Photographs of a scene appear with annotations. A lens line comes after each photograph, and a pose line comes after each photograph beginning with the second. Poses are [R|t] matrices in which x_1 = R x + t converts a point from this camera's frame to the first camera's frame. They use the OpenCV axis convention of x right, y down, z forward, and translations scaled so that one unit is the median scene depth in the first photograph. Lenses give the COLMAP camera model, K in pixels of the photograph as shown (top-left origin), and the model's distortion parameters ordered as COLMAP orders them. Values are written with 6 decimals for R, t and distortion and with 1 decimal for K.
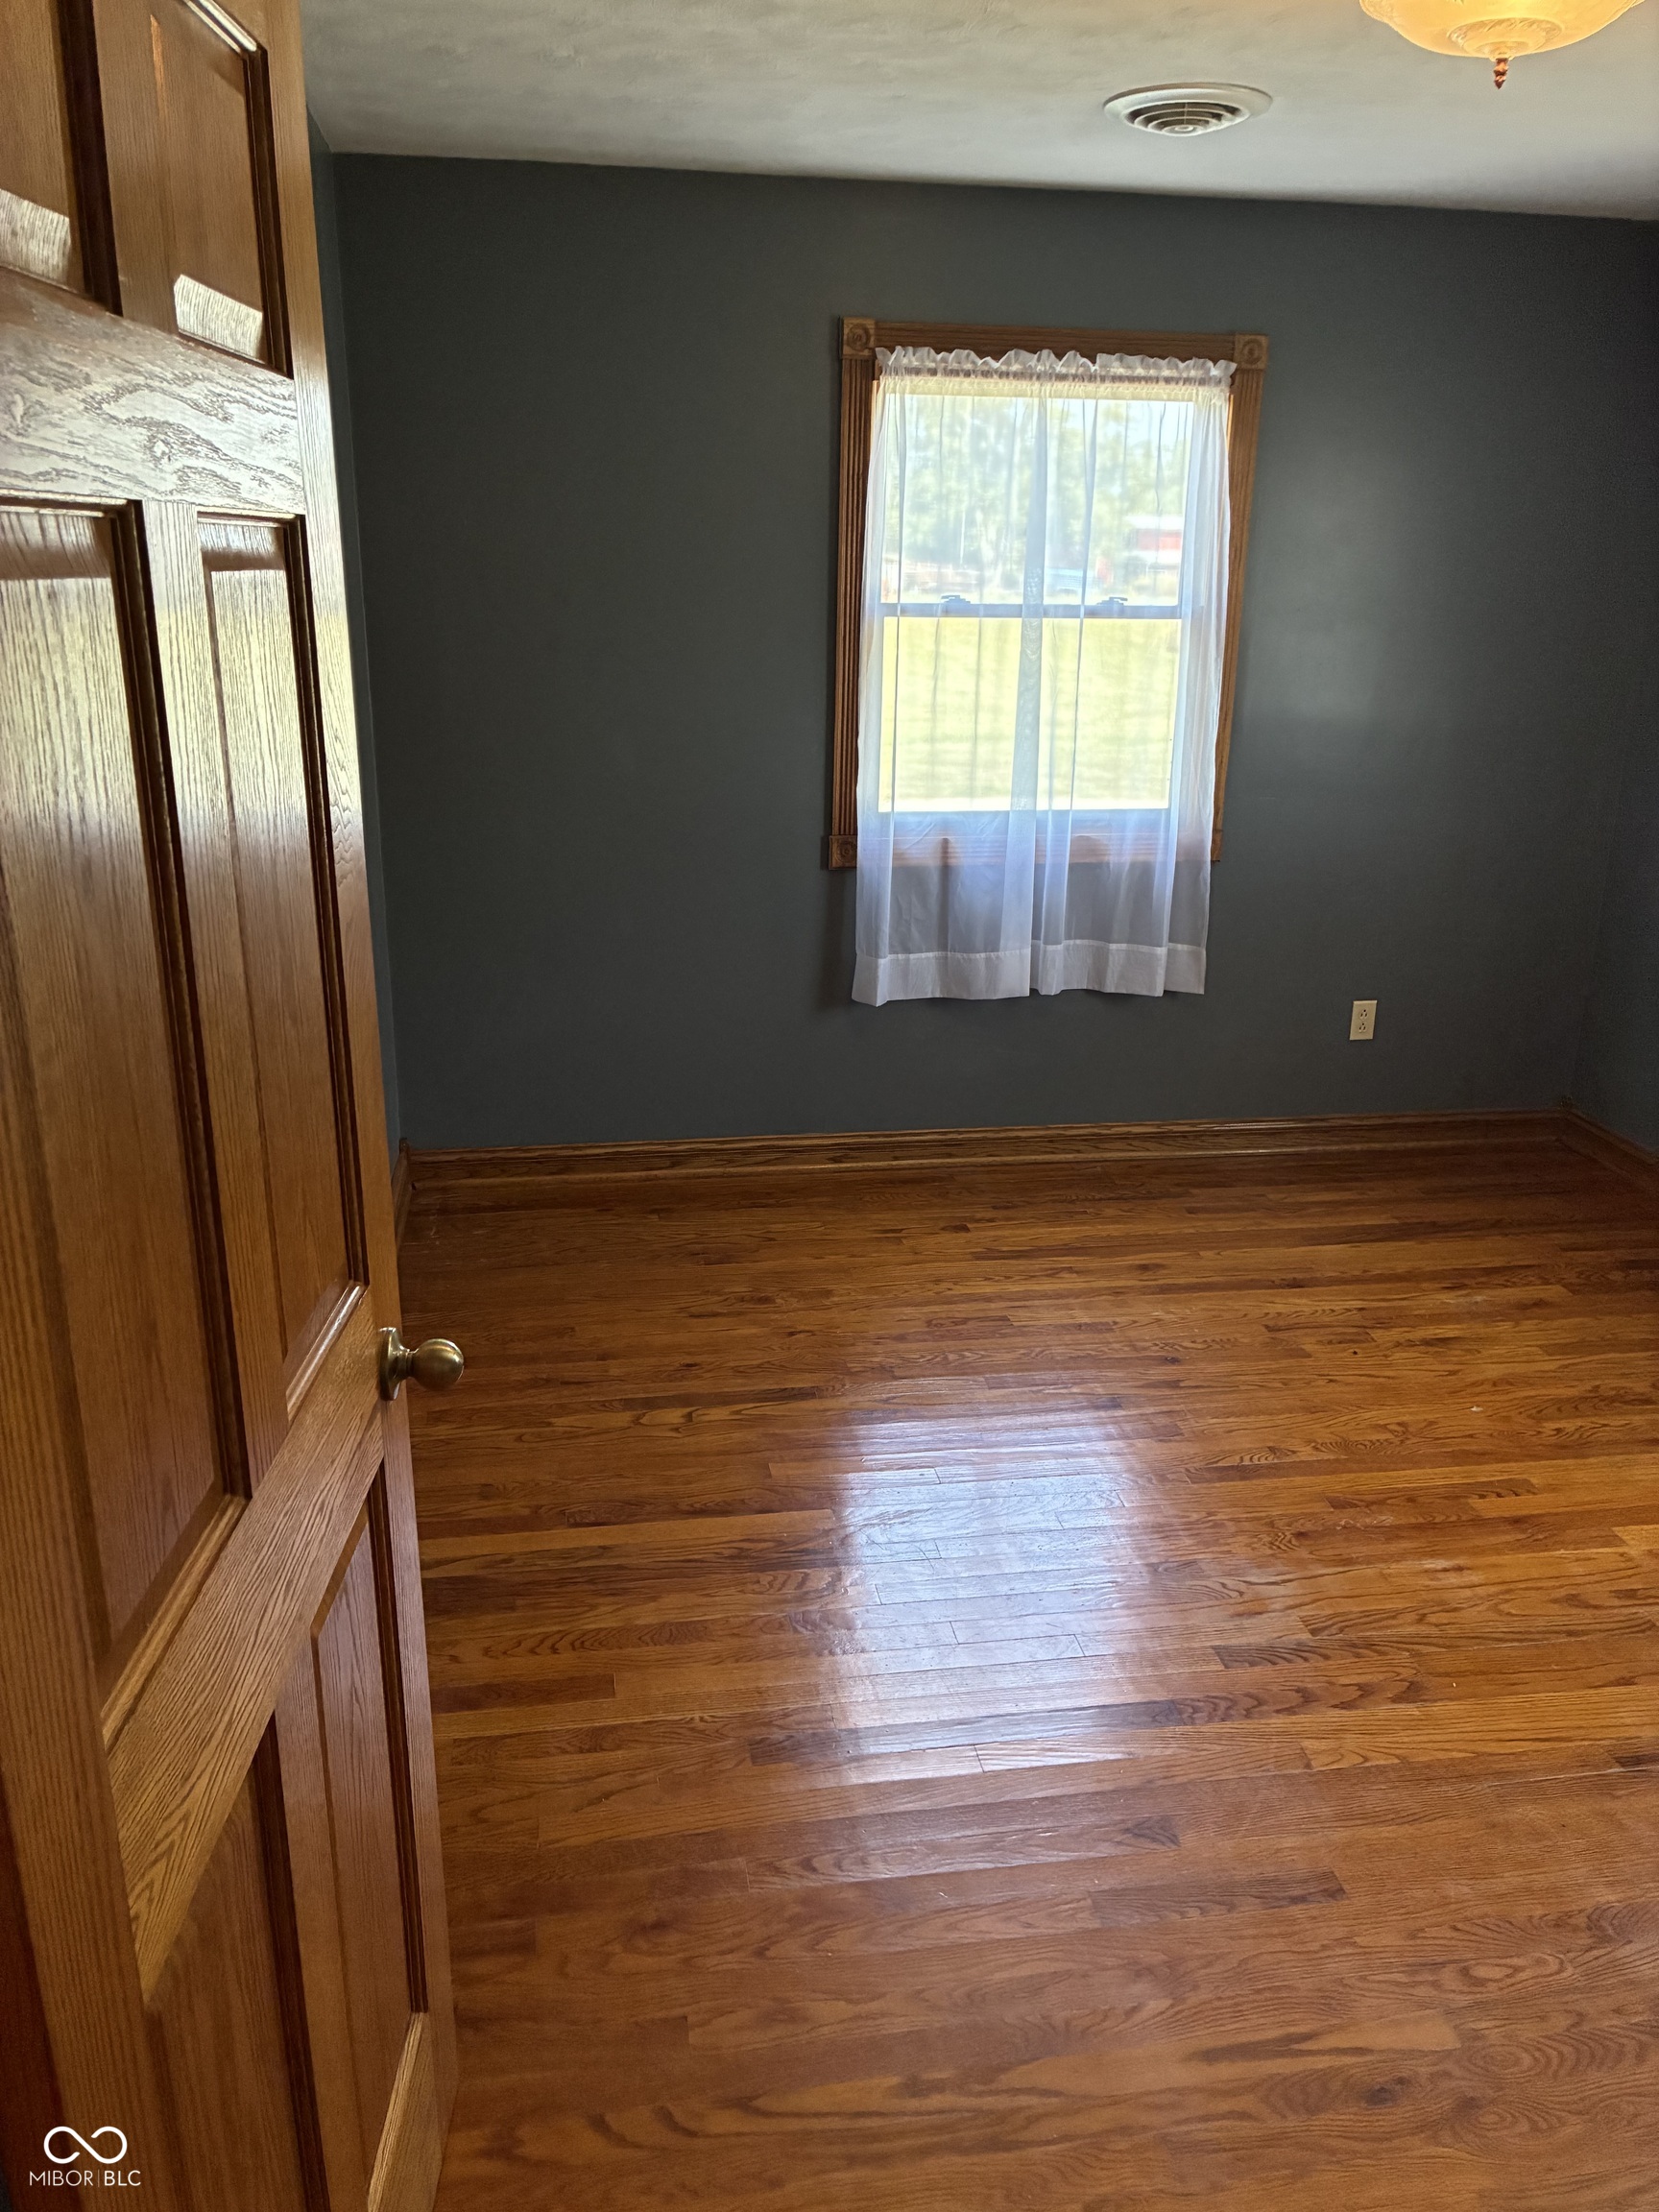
lens RADIAL K [[1698.8, 0, 818.3], [0, 1698.8, 1114.9], [0, 0, 1]] dist [0.027534, -0.026994]
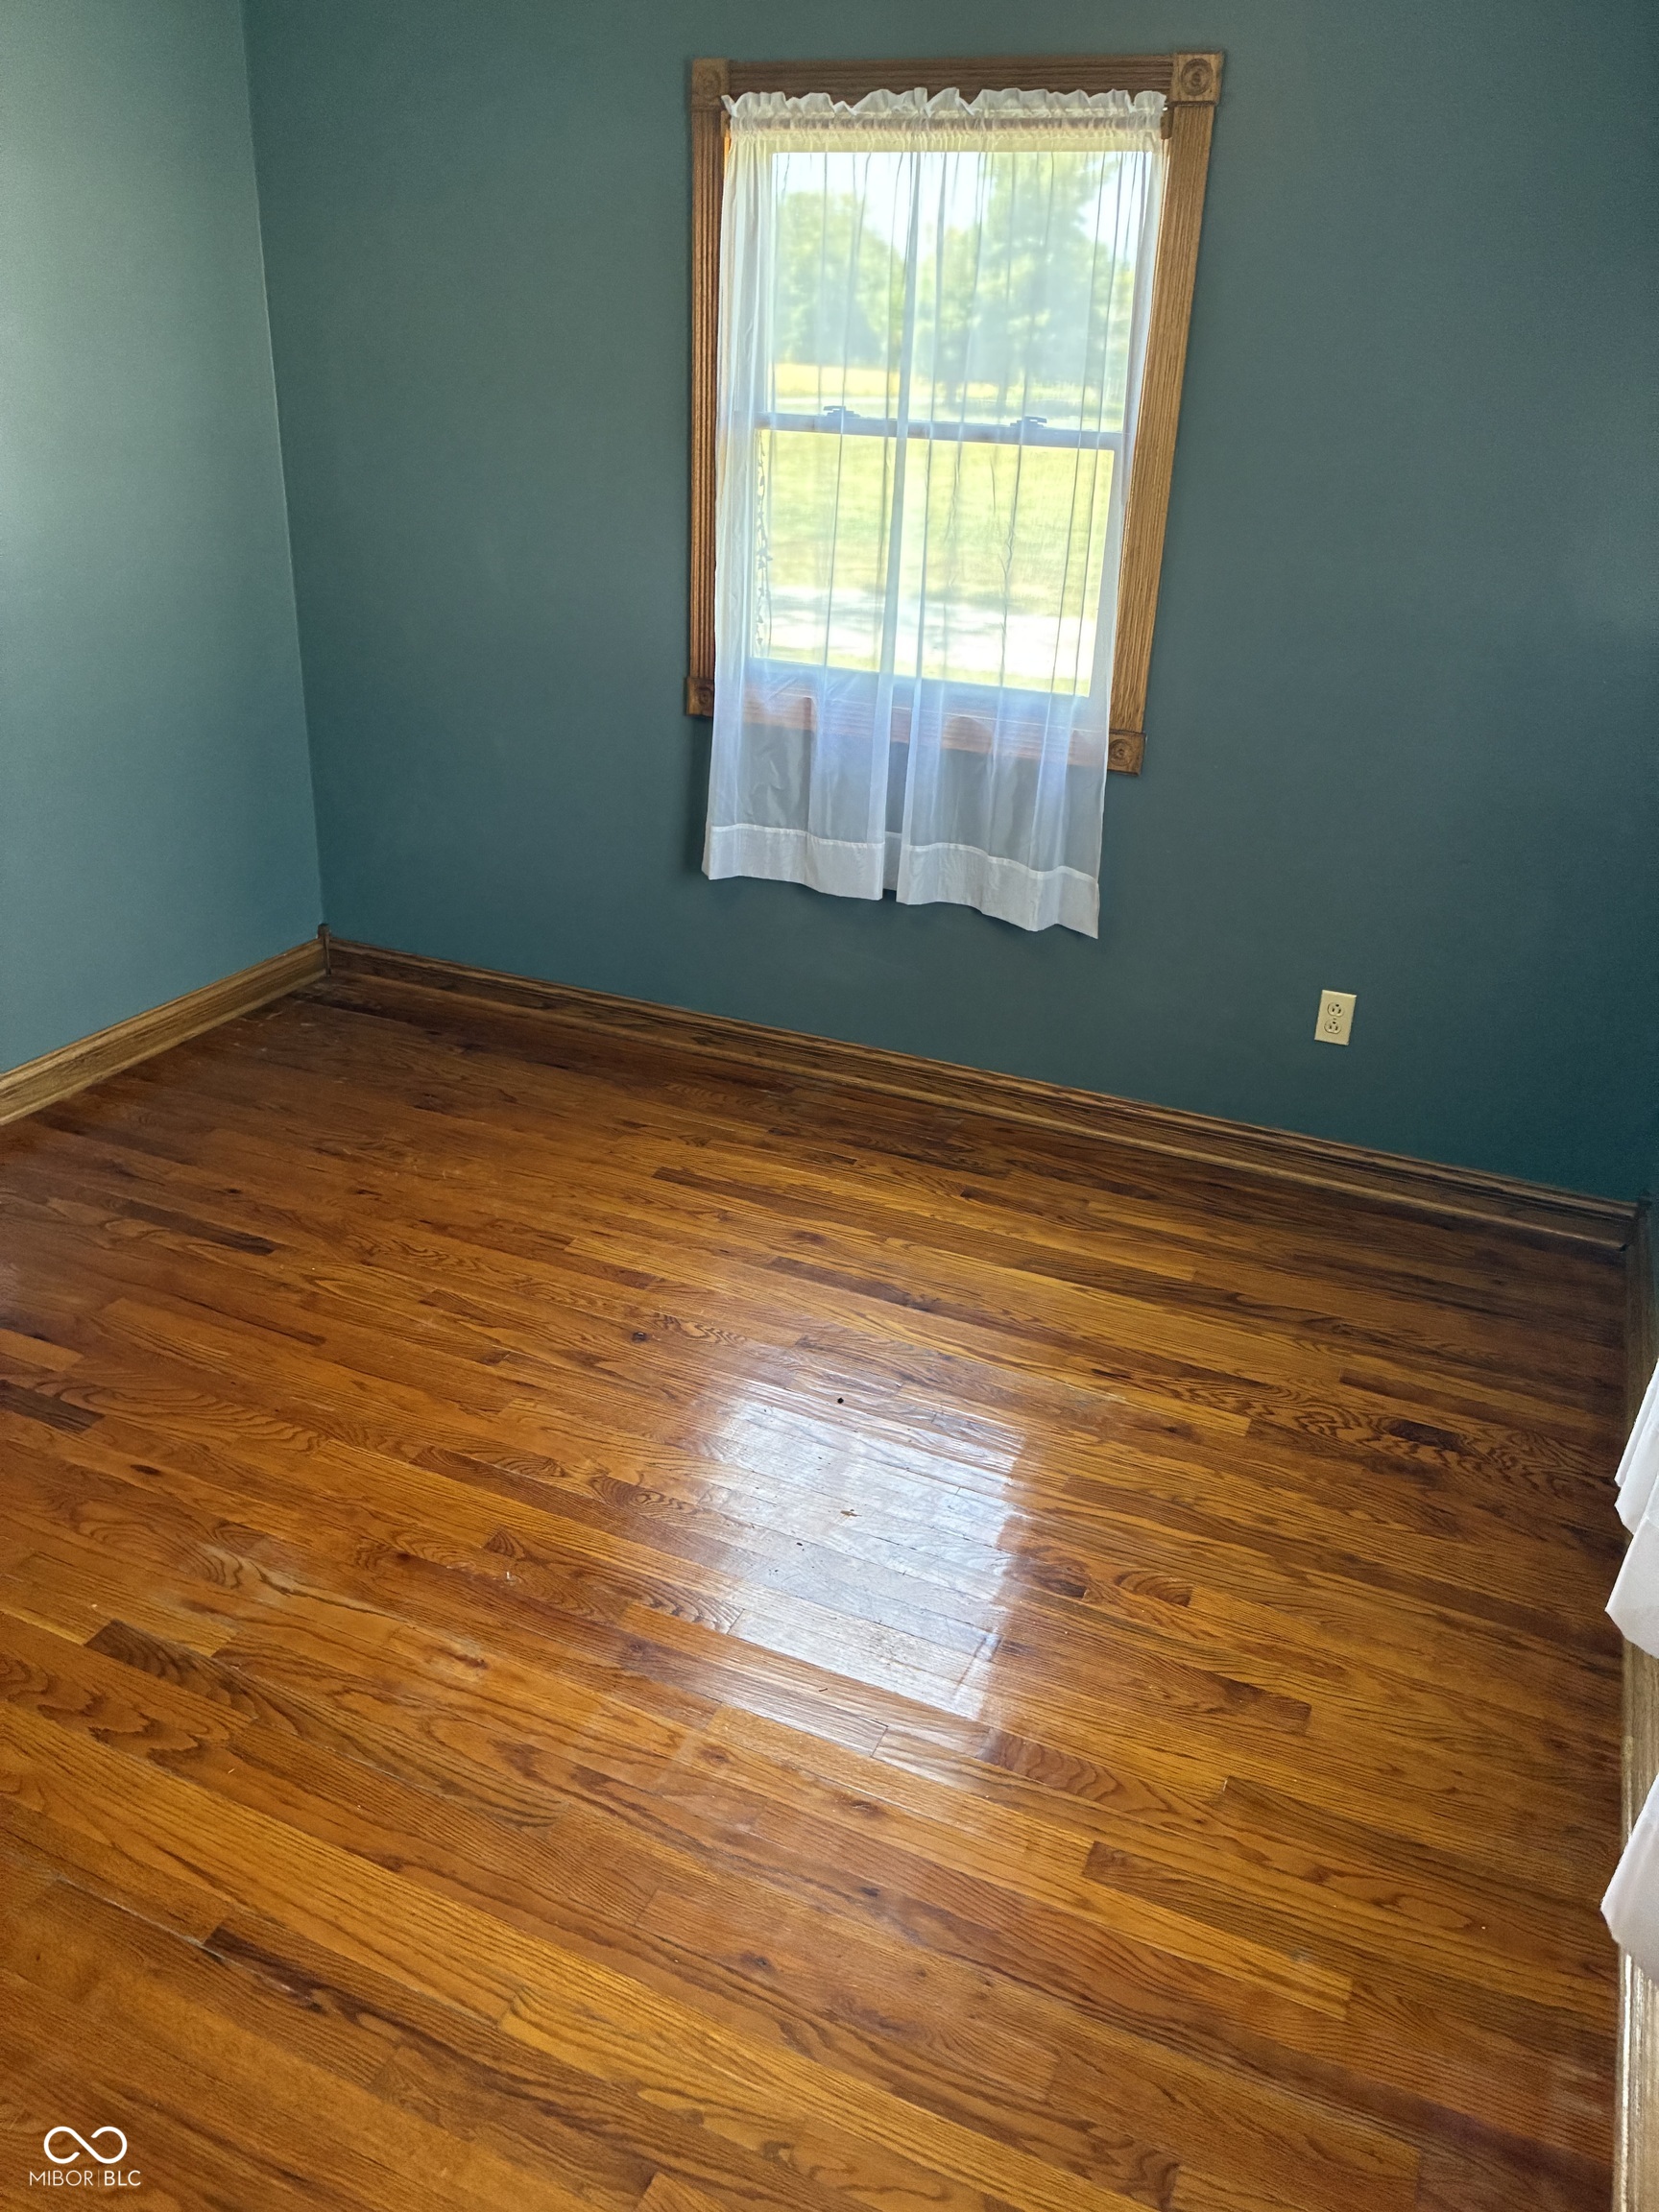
lens RADIAL K [[1698.8, 0, 786.4], [0, 1698.8, 1098.5], [0, 0, 1]] dist [0.027534, -0.026994]
pose [[0.836297, 0.240300, -0.492811, 0.552983], [-0.195901, 0.970468, 0.140767, -0.088329], [0.512083, -0.021181, 0.858675, 0.263320]]
